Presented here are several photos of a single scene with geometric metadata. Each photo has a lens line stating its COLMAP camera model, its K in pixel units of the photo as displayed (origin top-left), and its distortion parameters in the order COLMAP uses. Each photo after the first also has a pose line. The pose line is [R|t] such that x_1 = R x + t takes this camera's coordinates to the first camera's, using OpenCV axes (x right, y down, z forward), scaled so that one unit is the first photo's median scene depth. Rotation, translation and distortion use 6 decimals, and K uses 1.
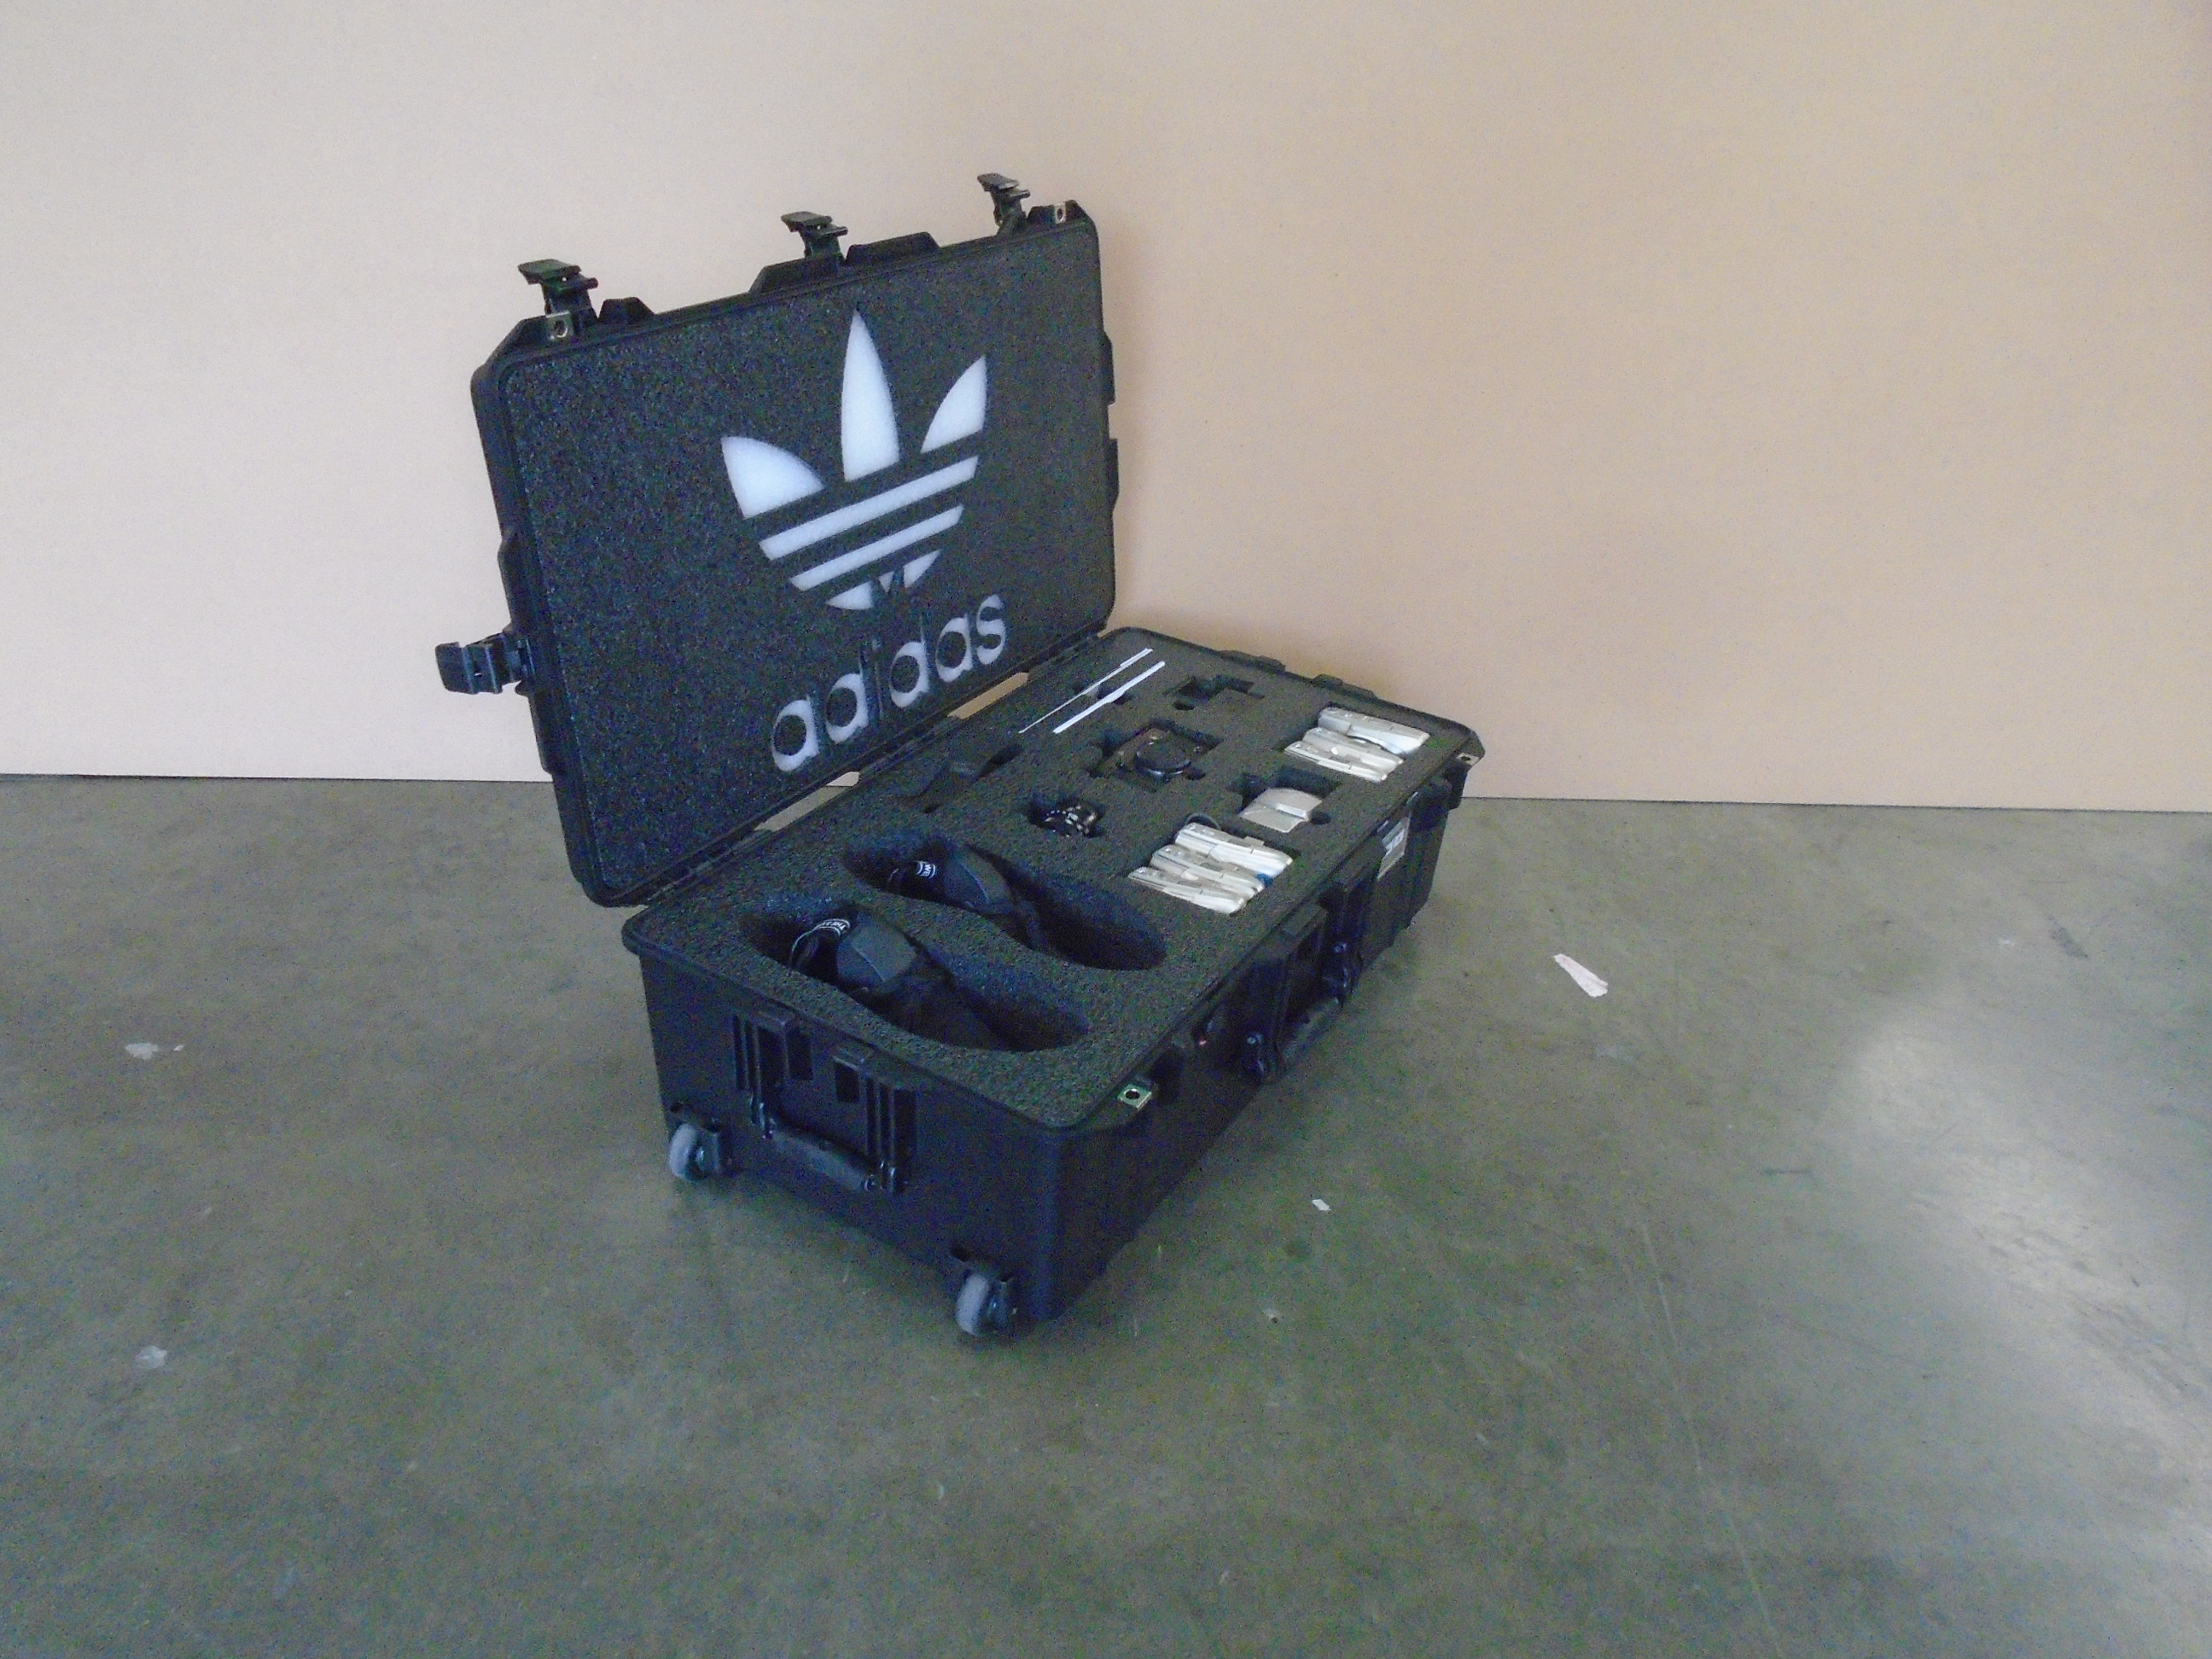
lens RADIAL K [[1694.1, 0, 1109.6], [0, 1694.1, 862.2], [0, 0, 1]] dist [-0.019685, -0.000571]
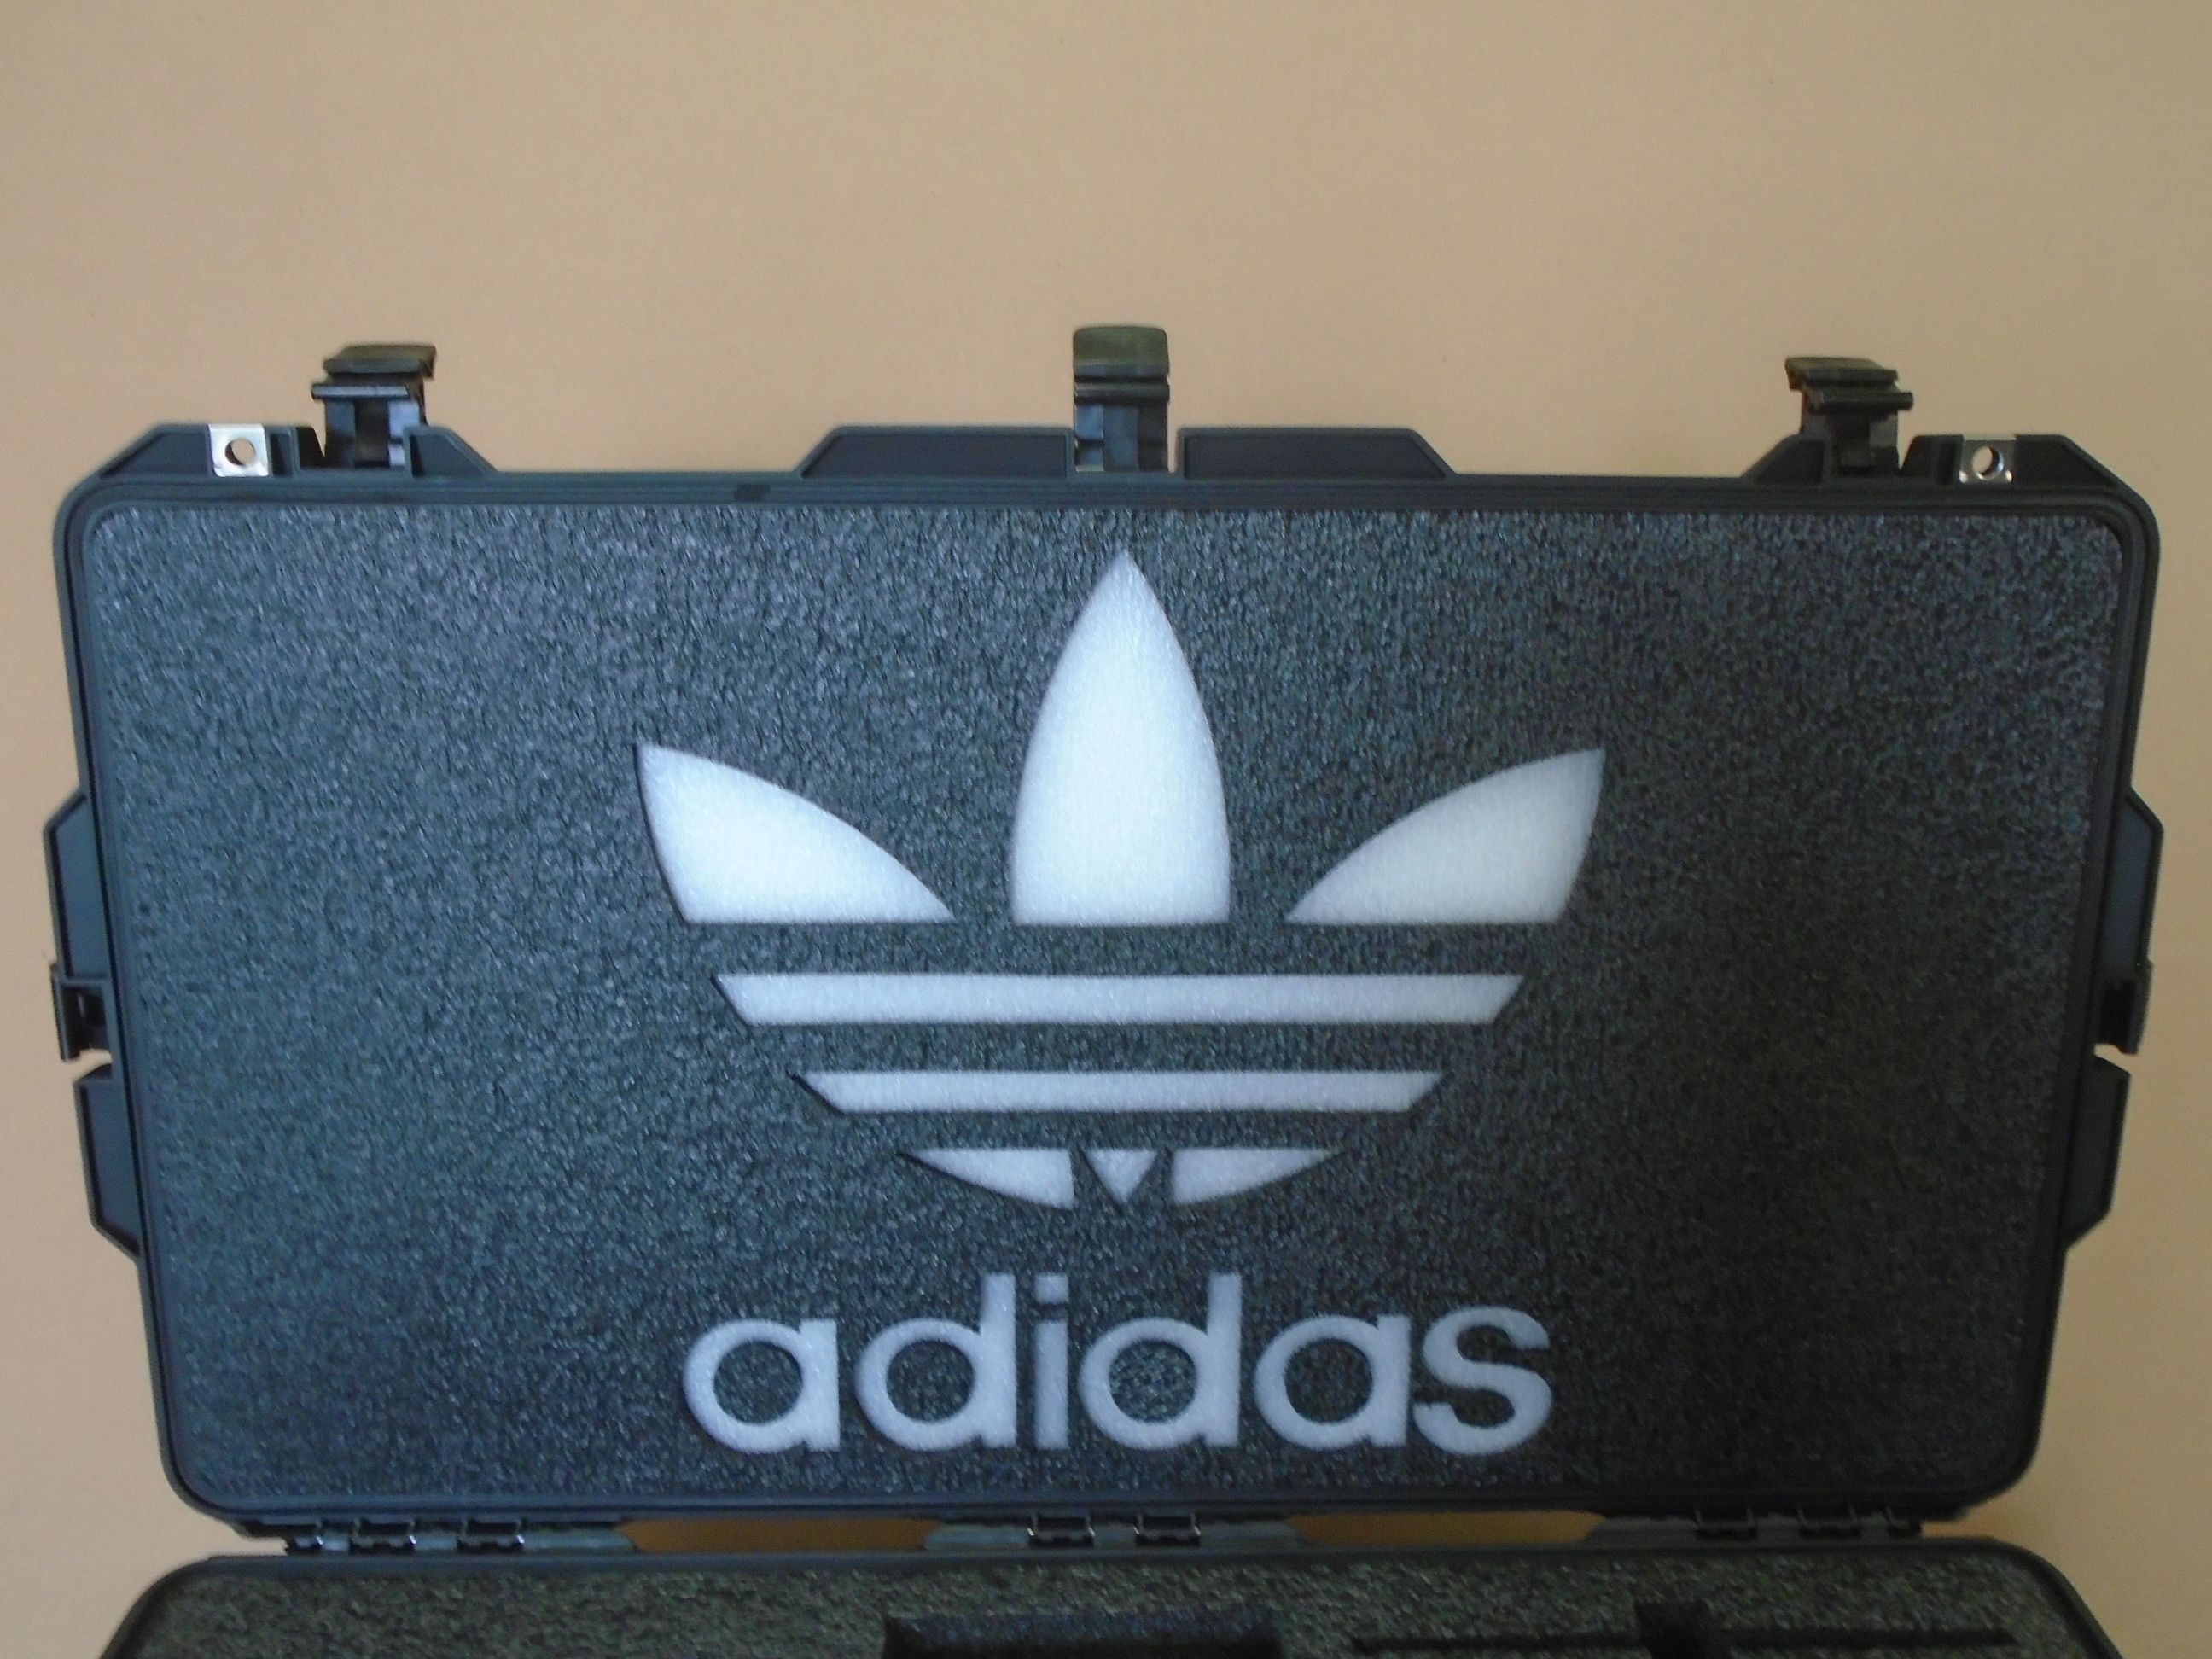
lens RADIAL K [[1948.5, 0, 1107.7], [0, 1948.5, 904.0], [0, 0, 1]] dist [-0.012879, -0.020327]
pose [[0.546600, 0.232202, -0.804556, 0.259846], [-0.409816, 0.912042, -0.015197, -0.220624], [0.730260, 0.338026, 0.593682, 0.678906]]
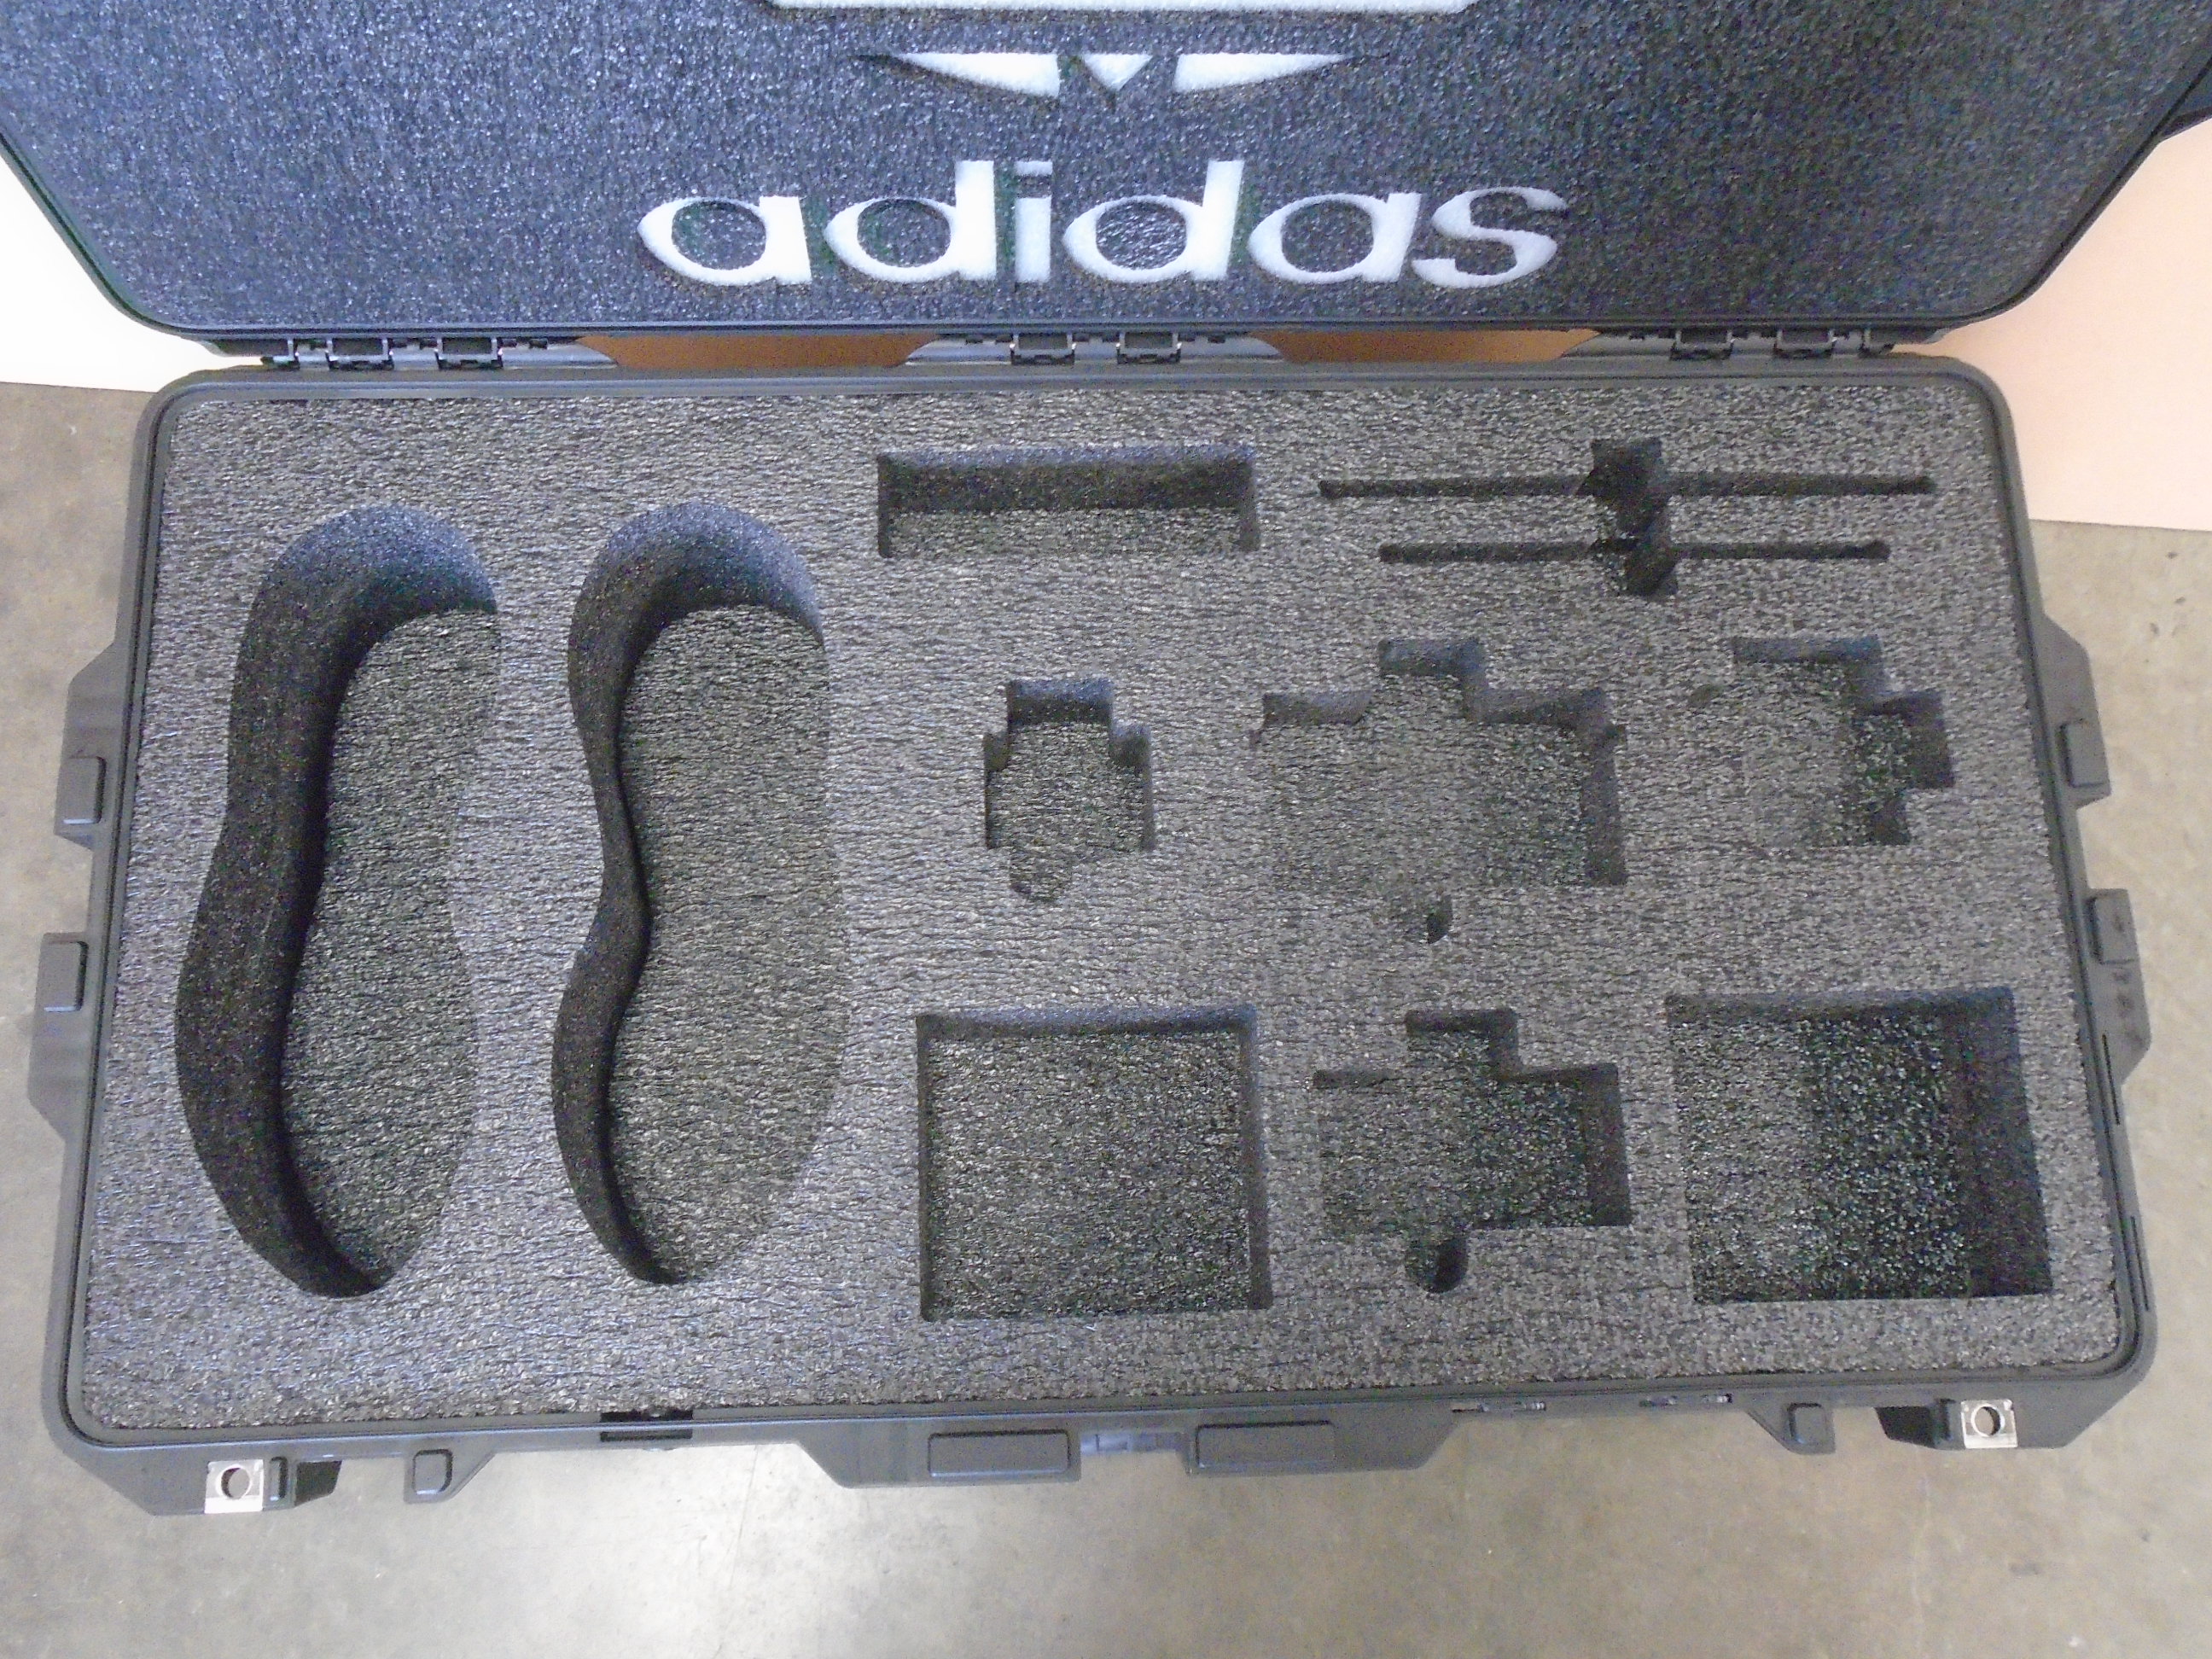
lens RADIAL K [[1974.7, 0, 1110.7], [0, 1974.7, 838.3], [0, 0, 1]] dist [-0.017127, -0.007365]
pose [[0.548486, 0.804202, -0.228961, 0.107582], [-0.439397, 0.510179, 0.739356, -0.404195], [0.711403, -0.304922, 0.633189, 0.674193]]
